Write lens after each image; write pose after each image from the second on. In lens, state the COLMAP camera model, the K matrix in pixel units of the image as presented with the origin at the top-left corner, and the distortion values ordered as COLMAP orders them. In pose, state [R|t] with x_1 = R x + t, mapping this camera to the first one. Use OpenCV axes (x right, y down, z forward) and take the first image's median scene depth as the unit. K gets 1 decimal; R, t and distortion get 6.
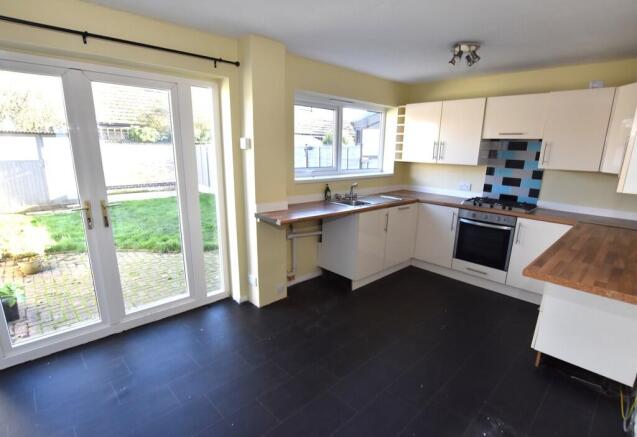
lens RADIAL K [[322.4, 0, 316.6], [0, 322.4, 223.7], [0, 0, 1]] dist [-0.006772, 0.000458]
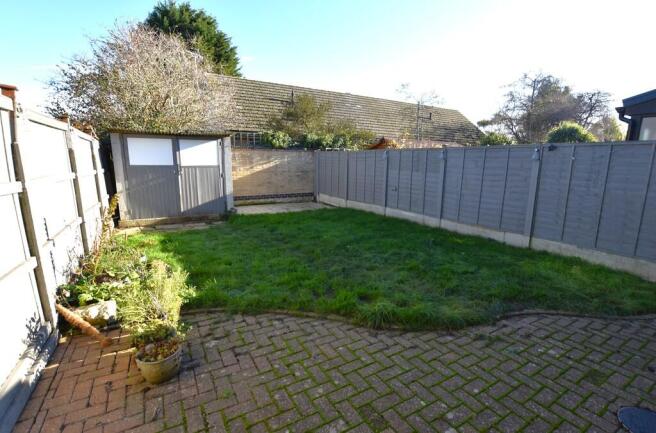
lens RADIAL K [[298.1, 0, 329.7], [0, 298.1, 214.8], [0, 0, 1]] dist [-0.003189, -0.000239]
pose [[0.978710, 0.033015, -0.202577, -0.109111], [-0.044466, 0.997644, -0.052241, -0.016482], [0.200375, 0.060137, 0.977872, 0.116992]]
